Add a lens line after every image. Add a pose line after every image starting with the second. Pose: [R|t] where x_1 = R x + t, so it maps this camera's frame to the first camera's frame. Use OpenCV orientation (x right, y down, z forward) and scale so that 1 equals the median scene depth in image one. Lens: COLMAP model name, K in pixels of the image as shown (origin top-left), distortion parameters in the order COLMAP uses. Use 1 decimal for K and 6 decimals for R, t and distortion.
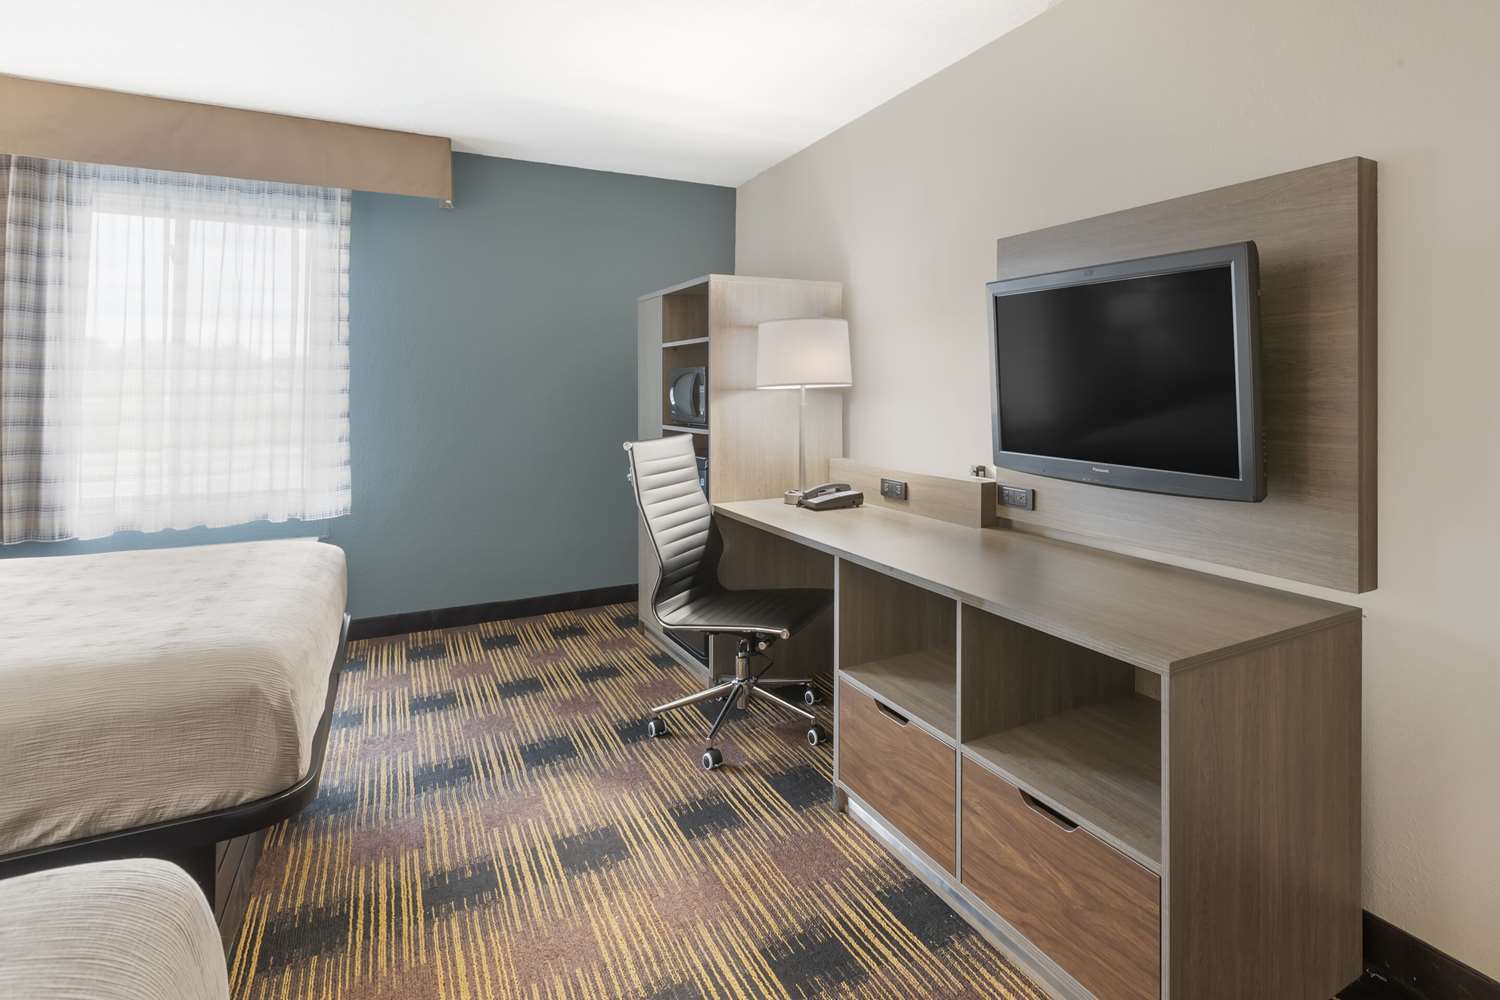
lens RADIAL K [[856.9, 0, 750.6], [0, 856.9, 374.3], [0, 0, 1]] dist [0.016944, -0.000509]
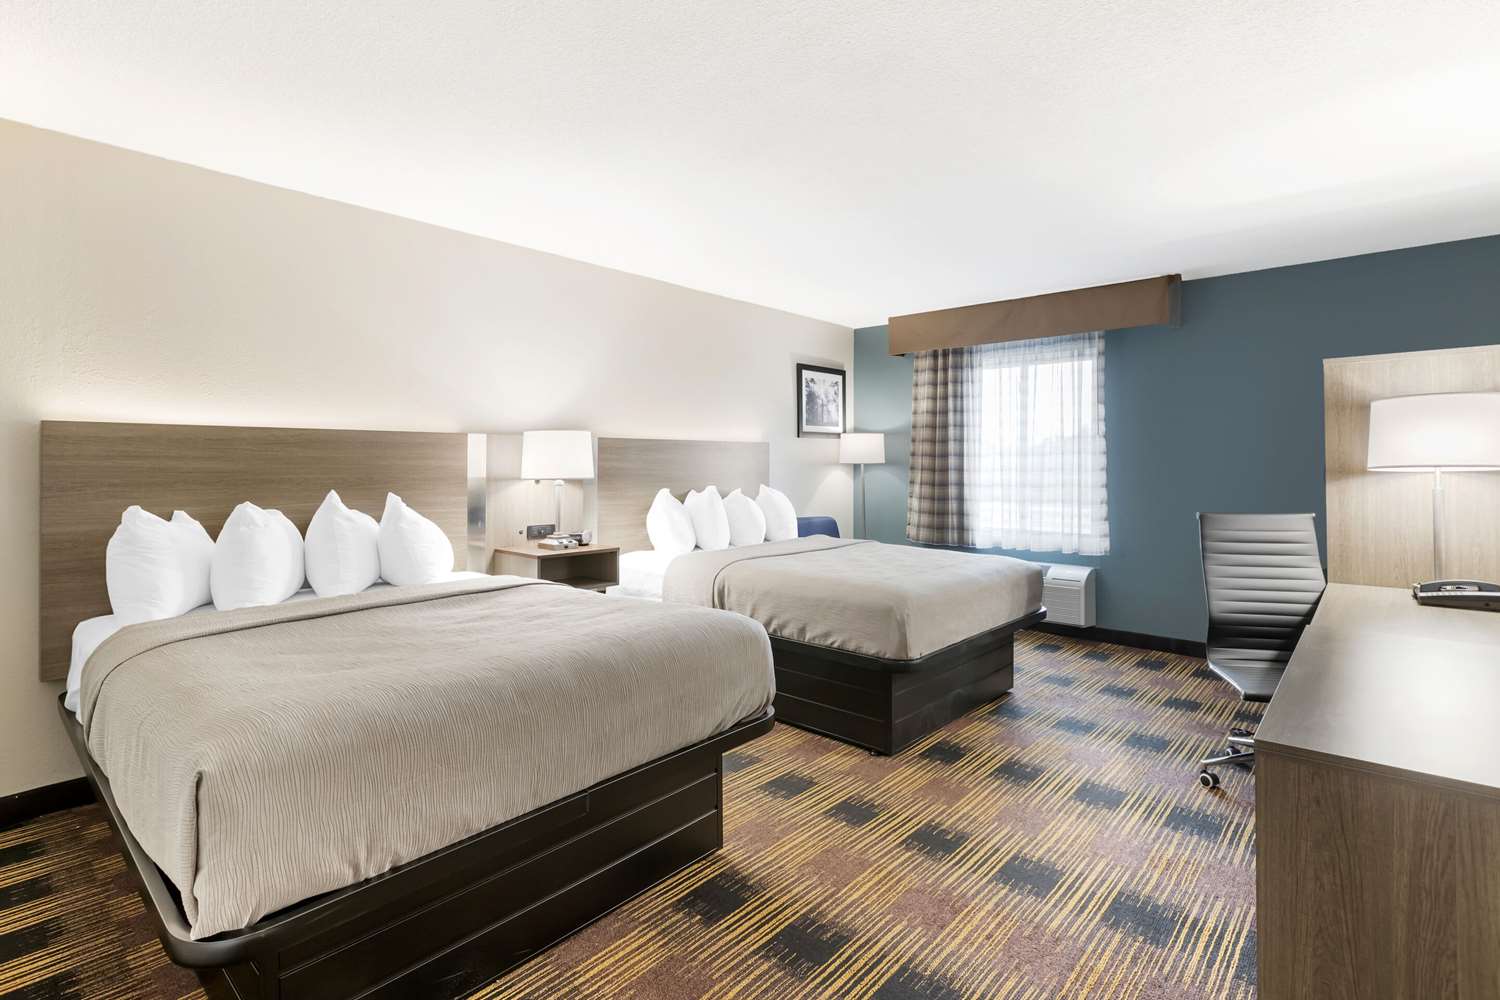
lens RADIAL K [[719.8, 0, 750.2], [0, 719.8, 465.9], [0, 0, 1]] dist [-0.001085, 0.000062]
pose [[0.286398, 0.003892, -0.958103, 0.575907], [0.009071, 0.999936, 0.006774, -0.000010], [0.958068, -0.010631, 0.286344, 0.091639]]
